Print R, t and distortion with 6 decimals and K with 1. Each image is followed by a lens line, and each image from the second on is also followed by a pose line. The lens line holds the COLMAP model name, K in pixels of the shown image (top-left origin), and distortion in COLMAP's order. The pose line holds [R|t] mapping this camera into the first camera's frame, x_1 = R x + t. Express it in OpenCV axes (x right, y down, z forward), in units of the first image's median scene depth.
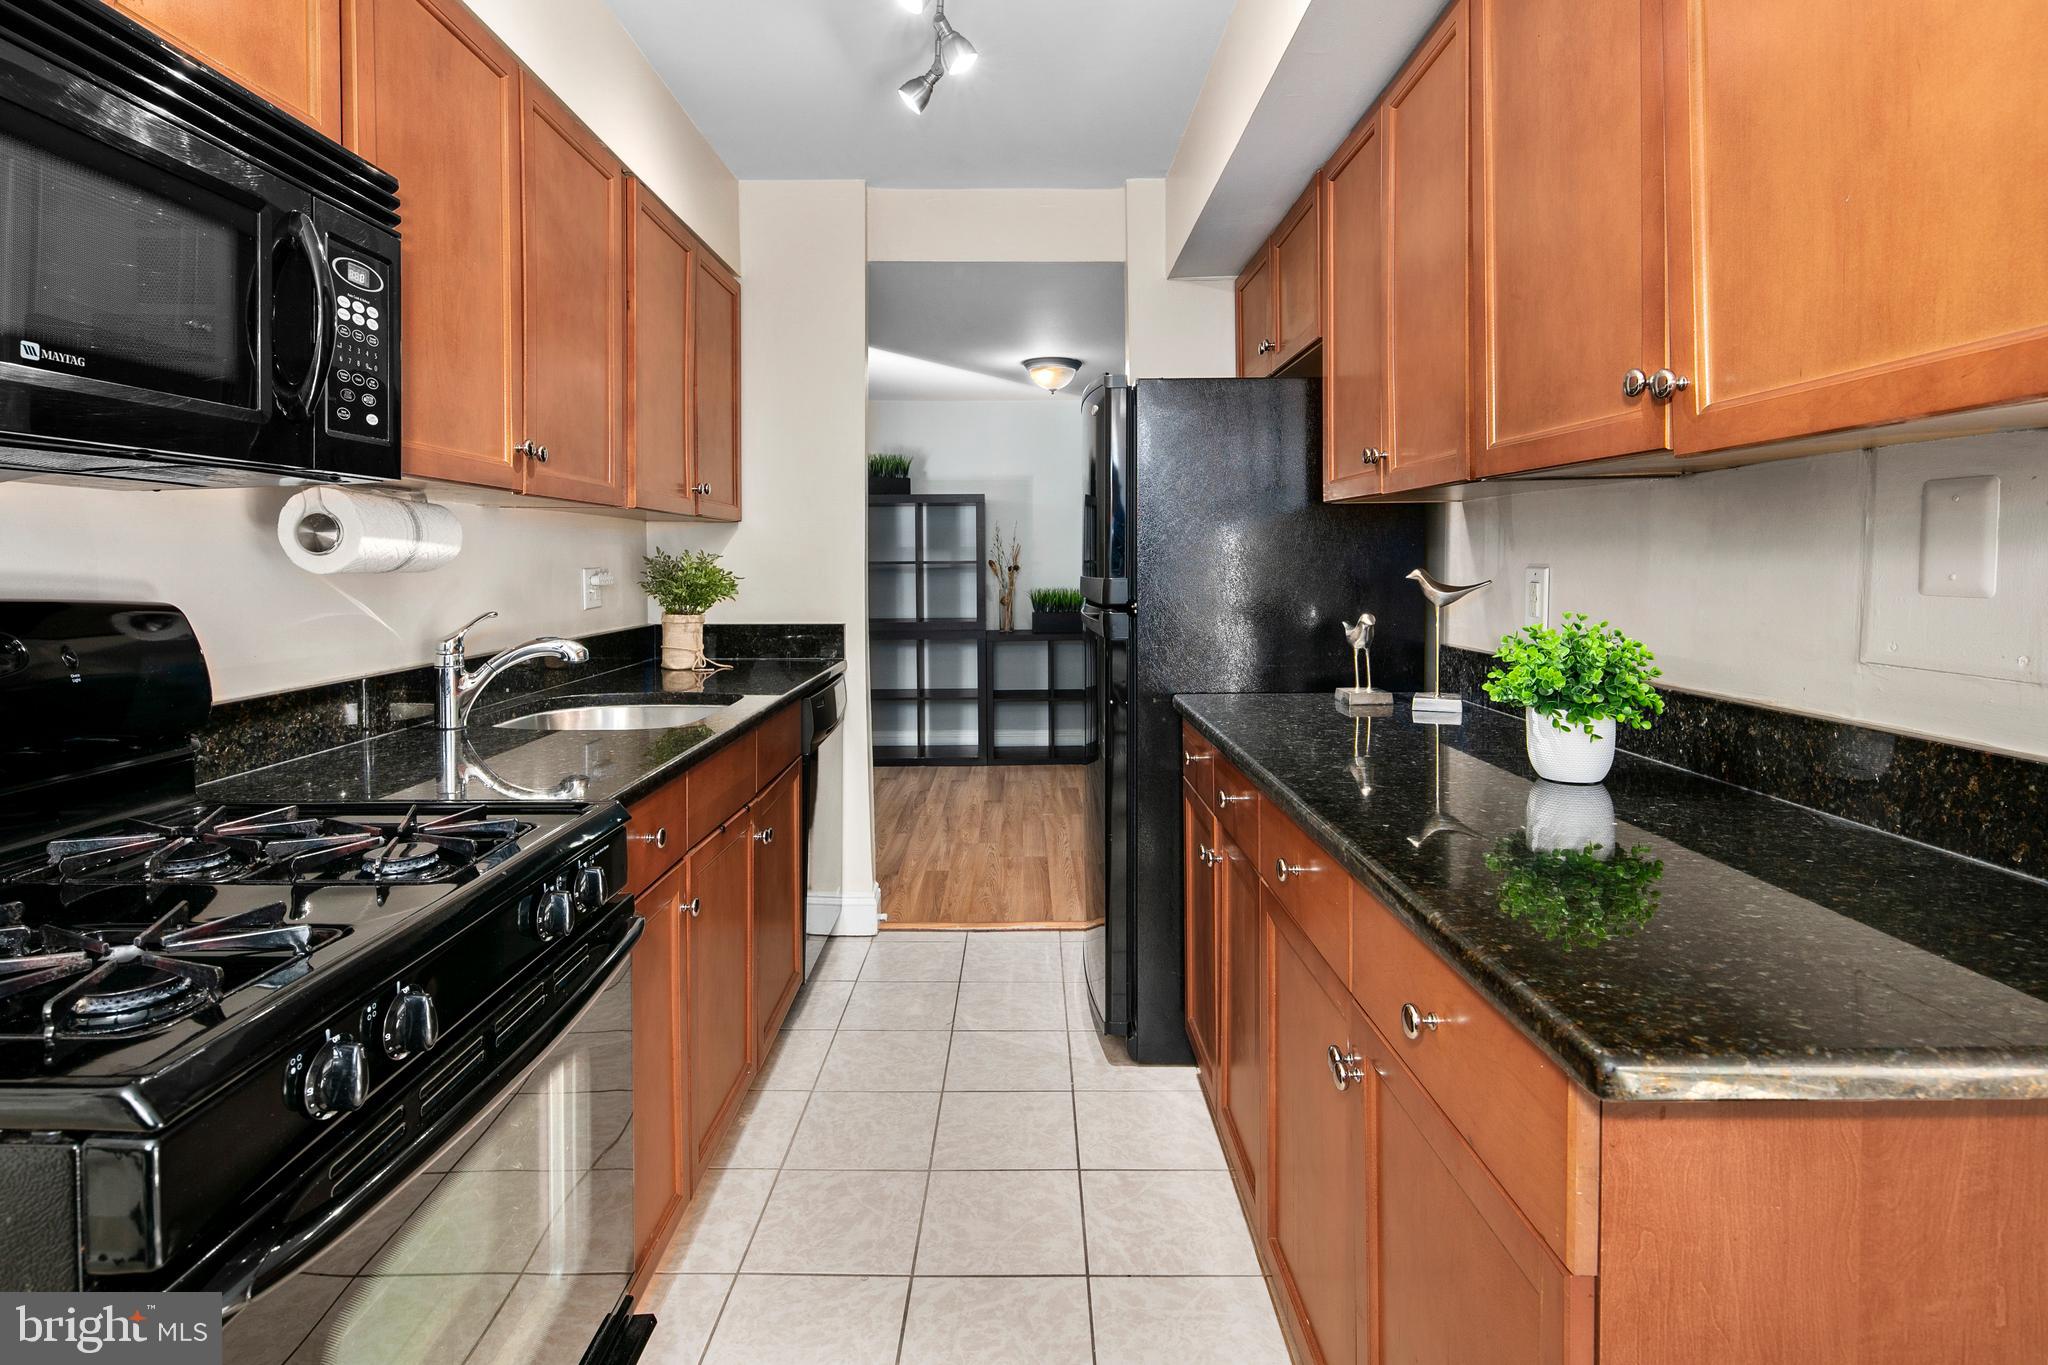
lens RADIAL K [[989.8, 0, 1008.4], [0, 989.8, 579.2], [0, 0, 1]] dist [0.002572, -0.004957]
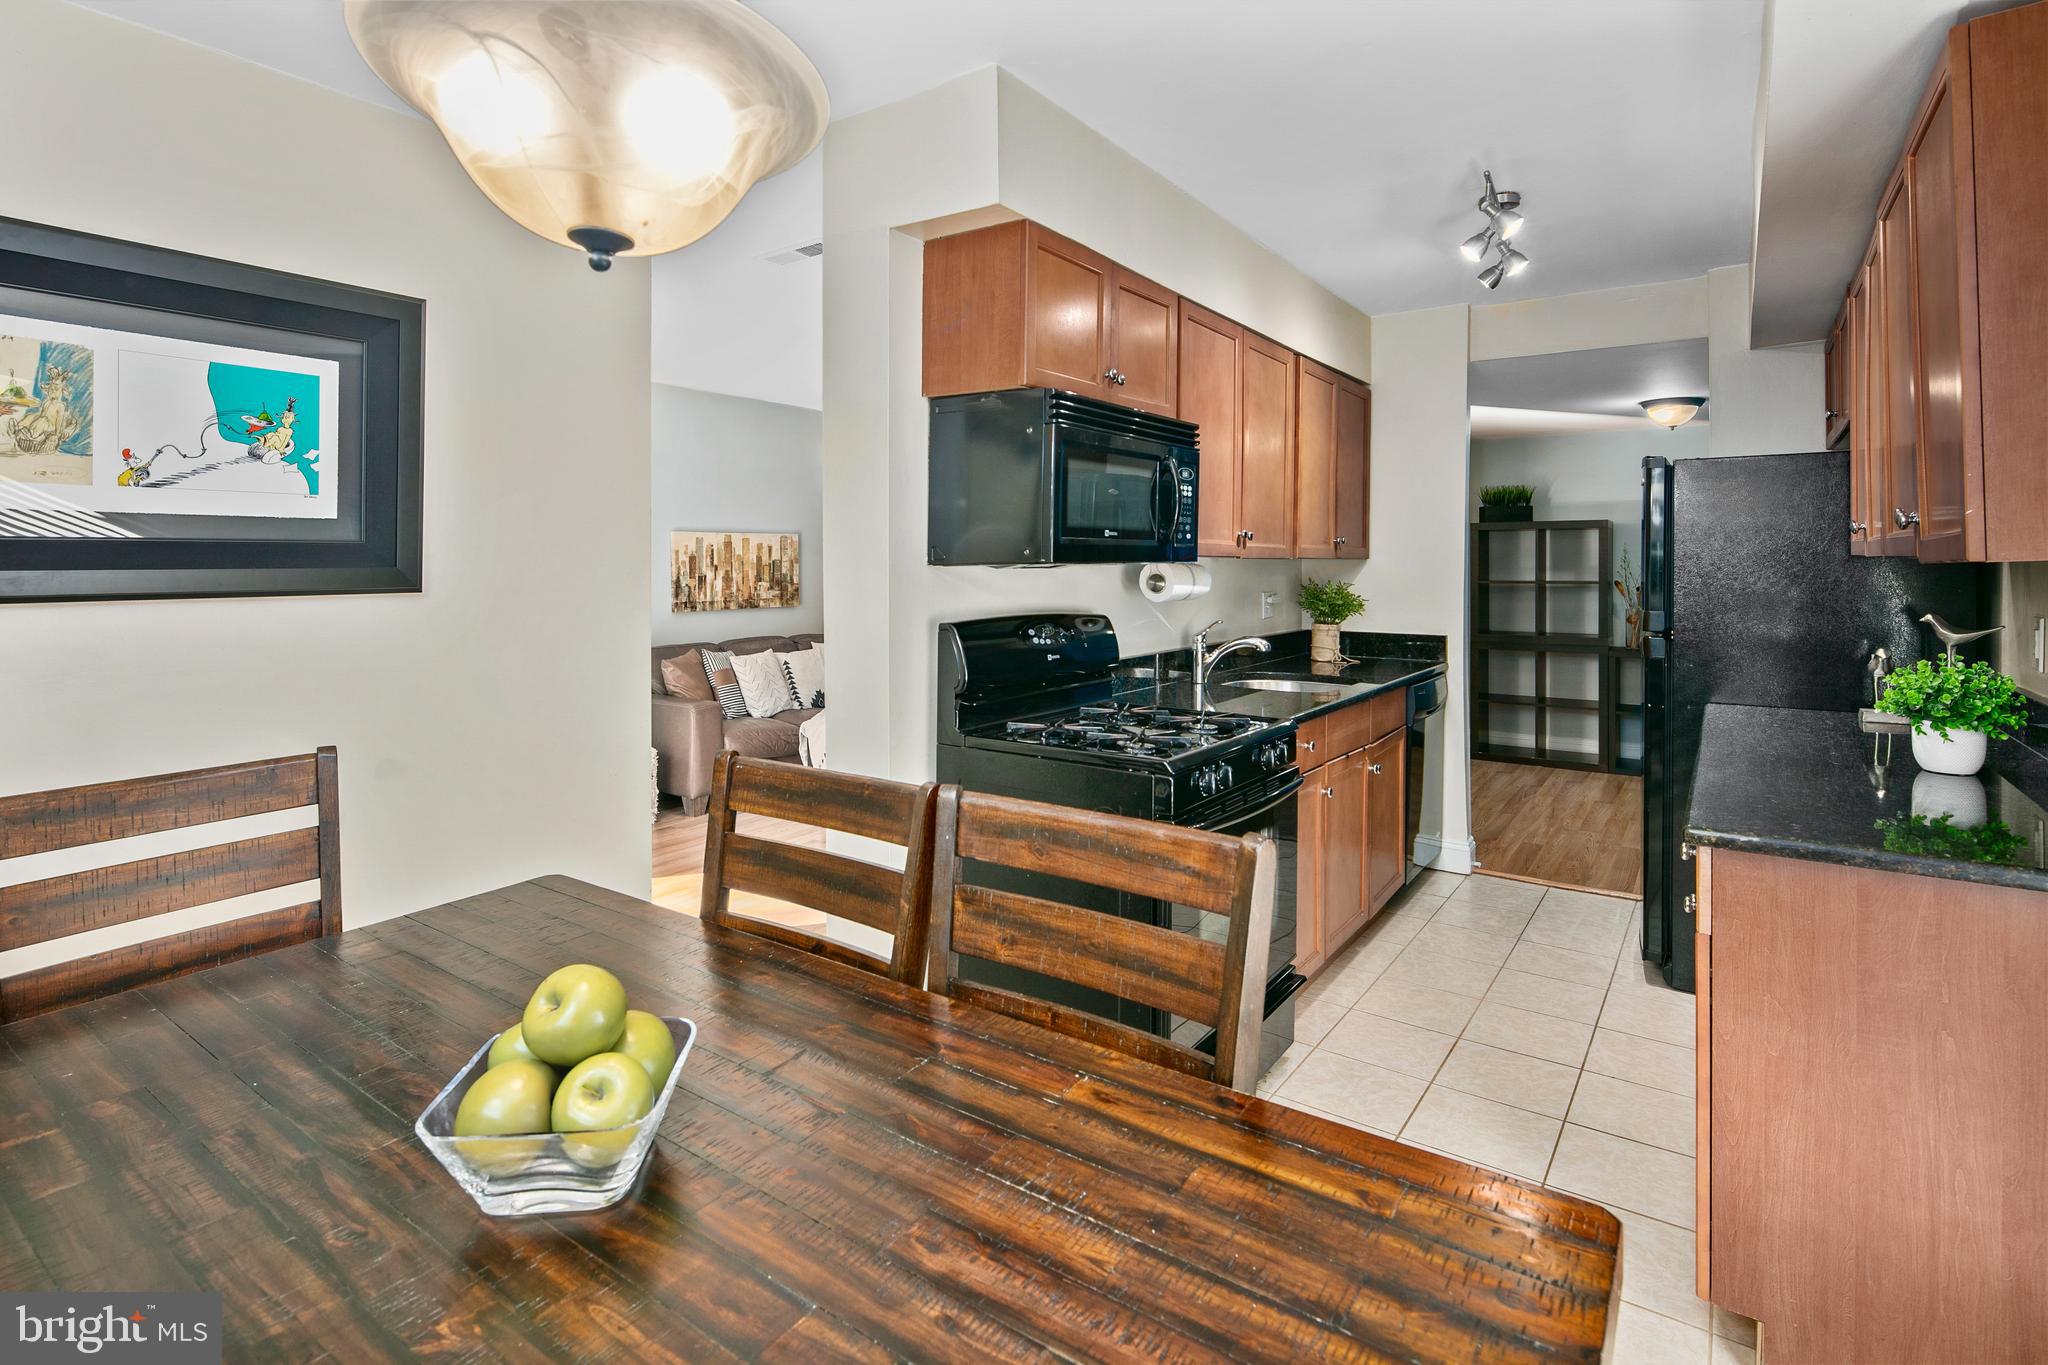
lens RADIAL K [[989.8, 0, 1008.4], [0, 989.8, 579.2], [0, 0, 1]] dist [0.002572, -0.004957]
pose [[0.808623, 0.014475, -0.588149, 0.177300], [-0.015048, 0.999879, 0.003920, -0.034142], [0.588135, 0.005681, 0.808743, -0.538759]]
